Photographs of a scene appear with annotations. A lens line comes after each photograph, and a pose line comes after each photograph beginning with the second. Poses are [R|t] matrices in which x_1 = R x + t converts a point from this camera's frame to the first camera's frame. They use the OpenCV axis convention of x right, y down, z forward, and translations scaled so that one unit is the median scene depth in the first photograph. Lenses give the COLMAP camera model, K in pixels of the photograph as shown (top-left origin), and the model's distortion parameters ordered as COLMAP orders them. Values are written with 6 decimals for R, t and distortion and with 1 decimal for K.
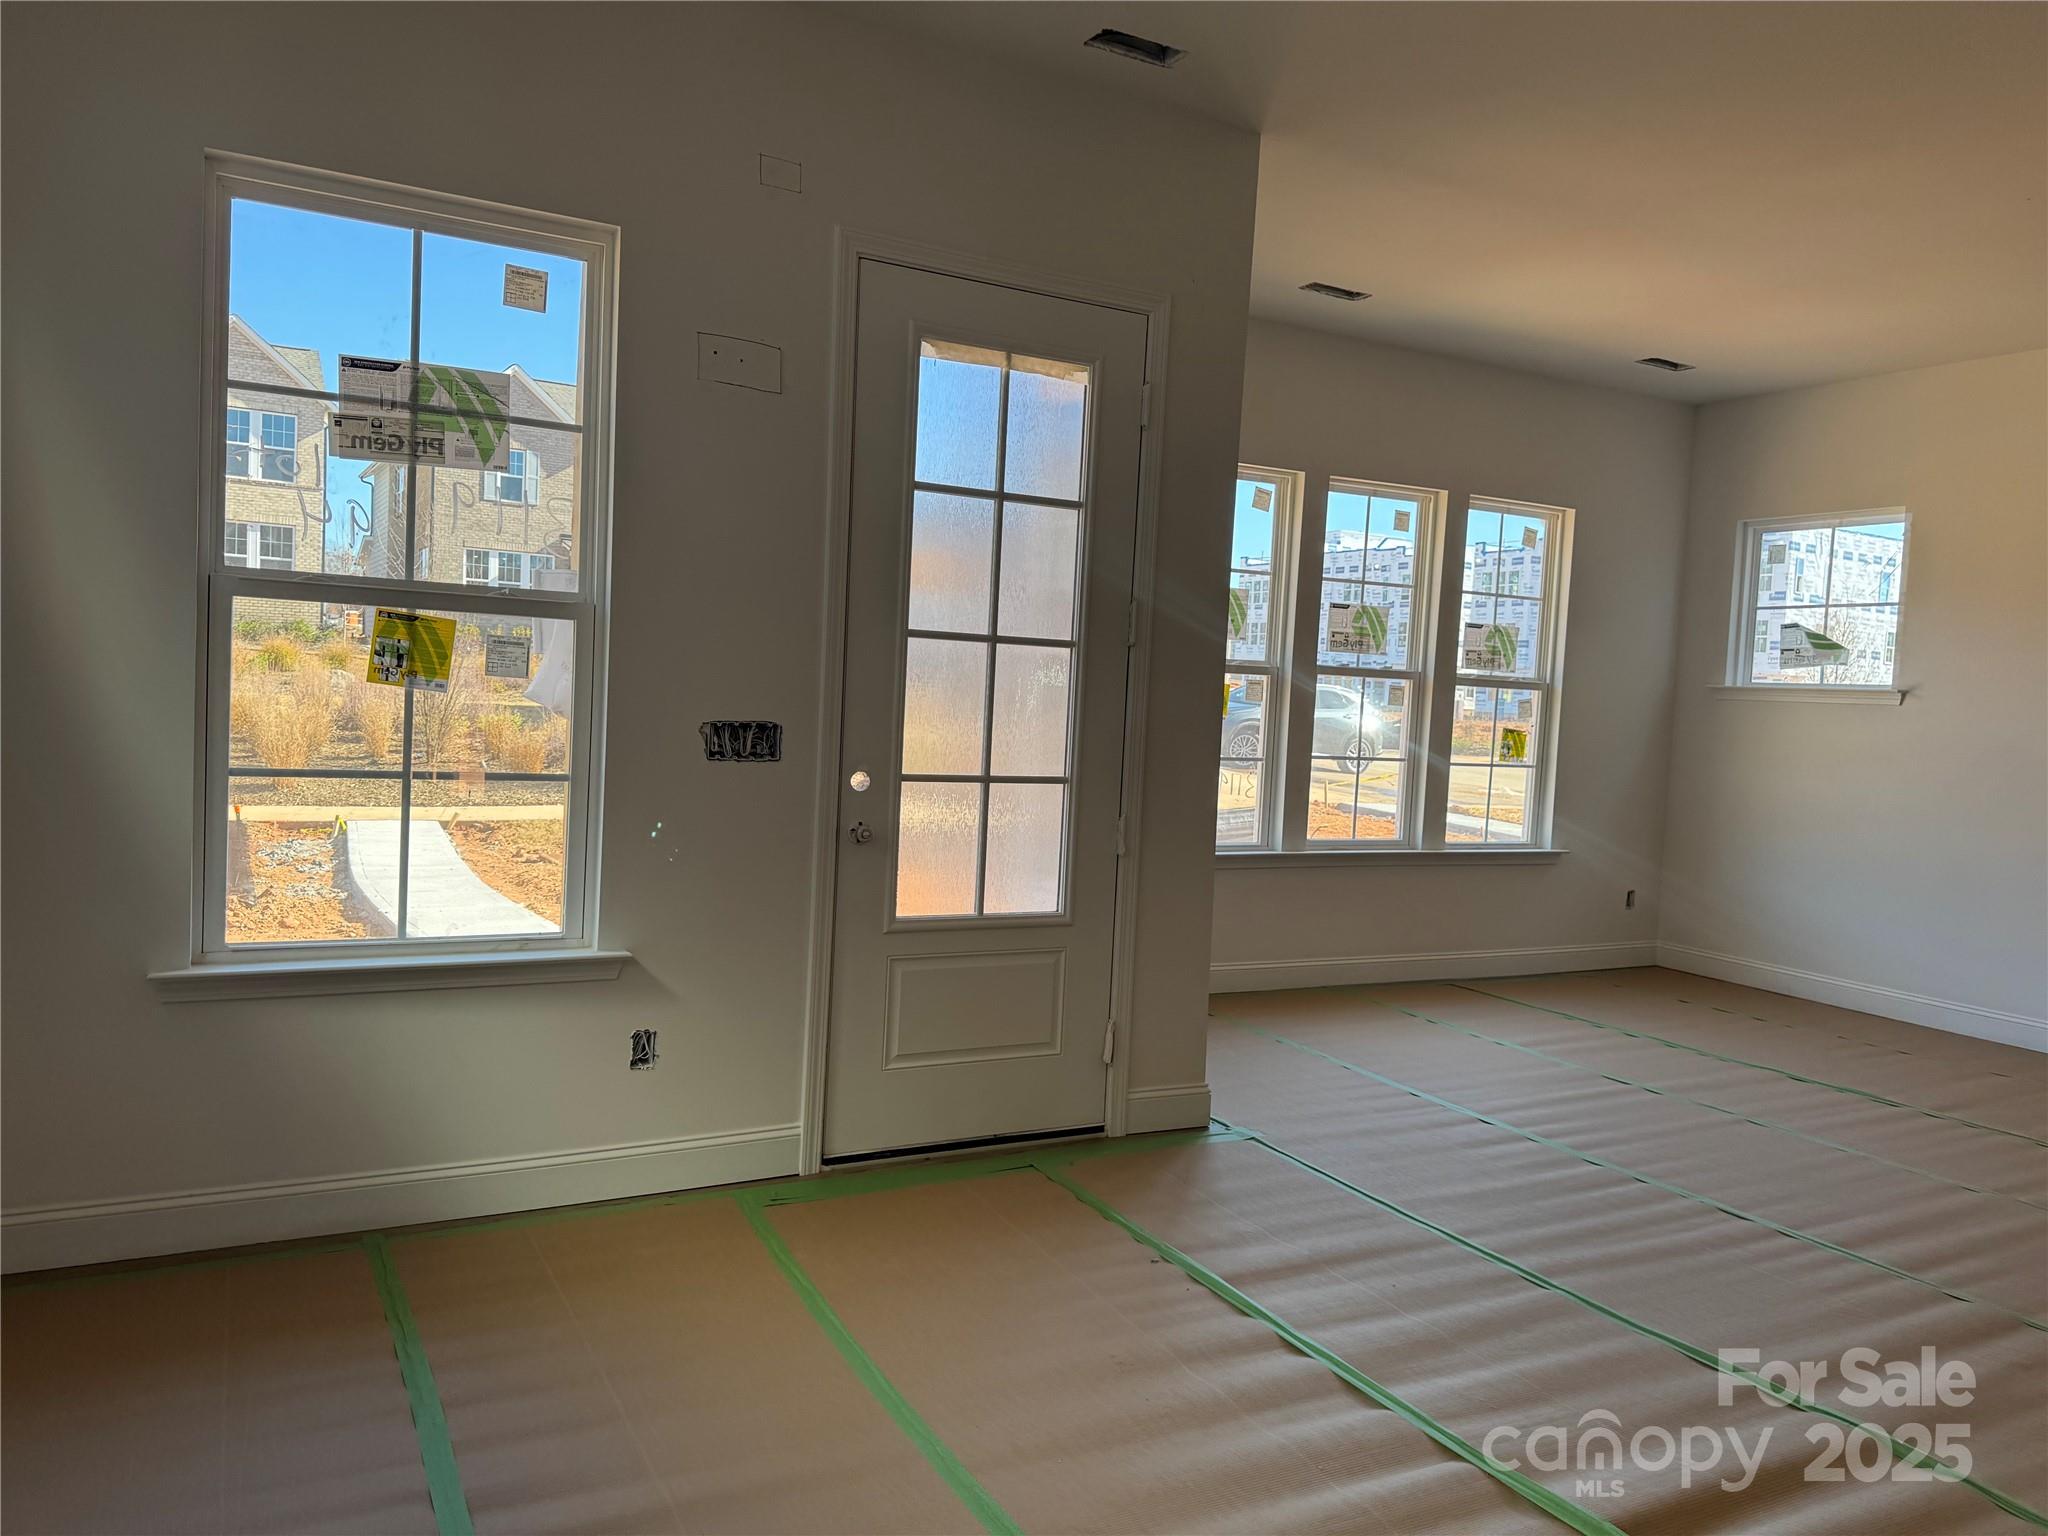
lens RADIAL K [[1442.4, 0, 1030.9], [0, 1442.4, 772.0], [0, 0, 1]] dist [0.044310, -0.039222]
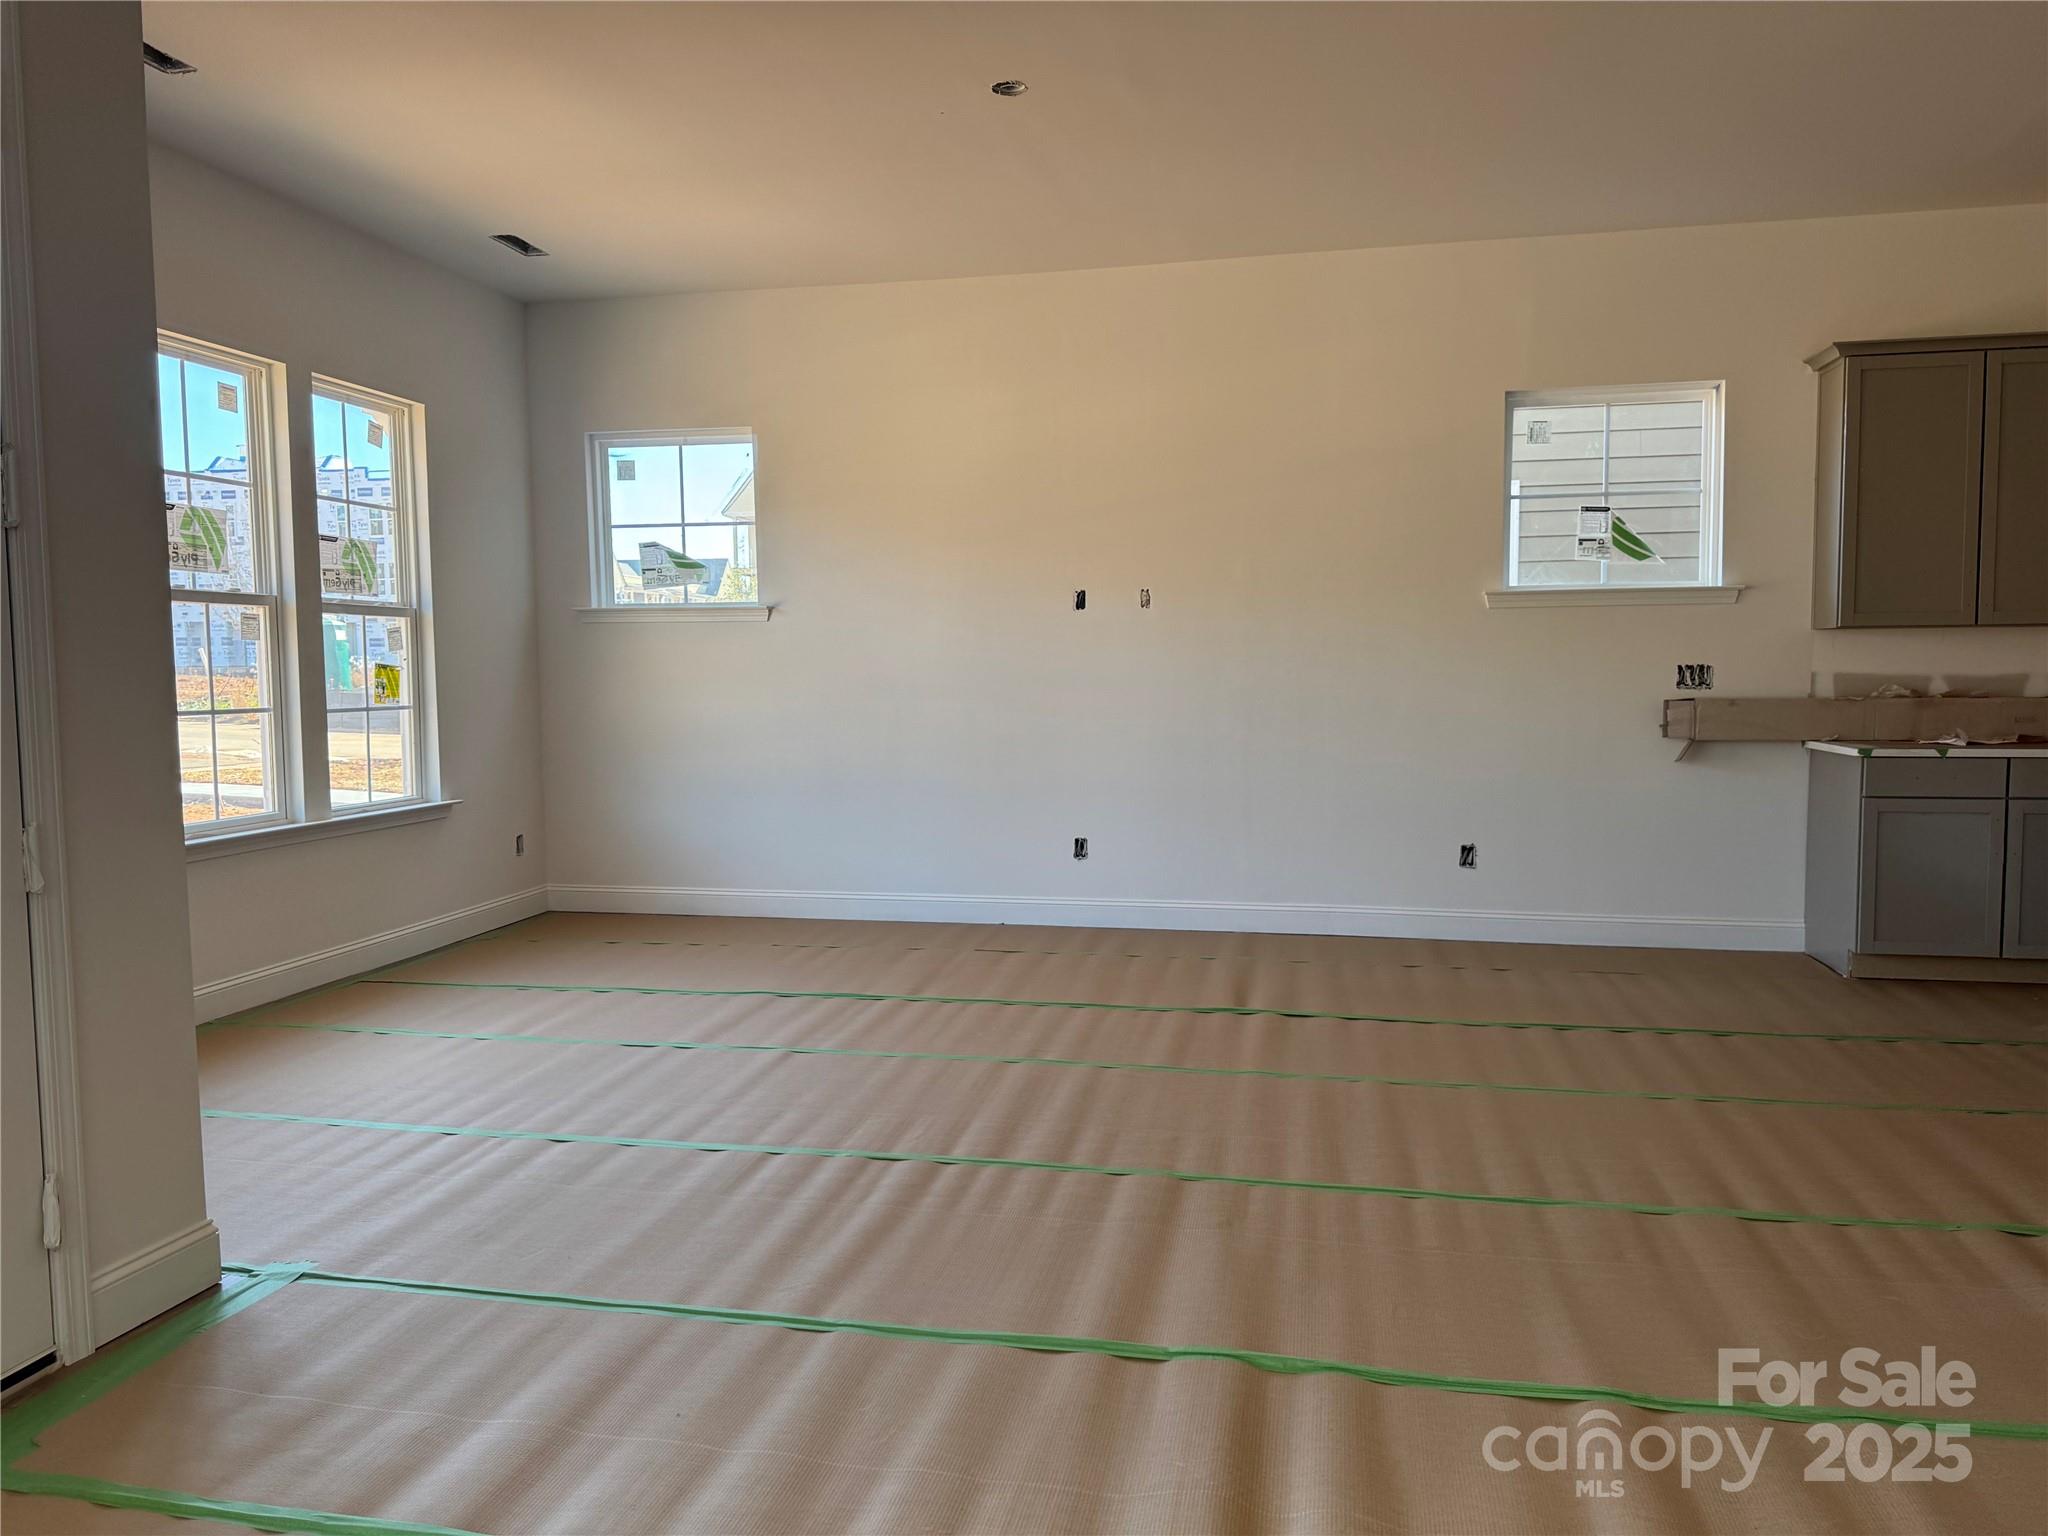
lens RADIAL K [[1442.4, 0, 1045.6], [0, 1442.4, 775.1], [0, 0, 1]] dist [0.044310, -0.039222]
pose [[0.650569, -0.113247, 0.750956, -0.061894], [0.081734, 0.993517, 0.079018, -0.001376], [-0.755036, 0.009972, 0.655607, 0.175647]]
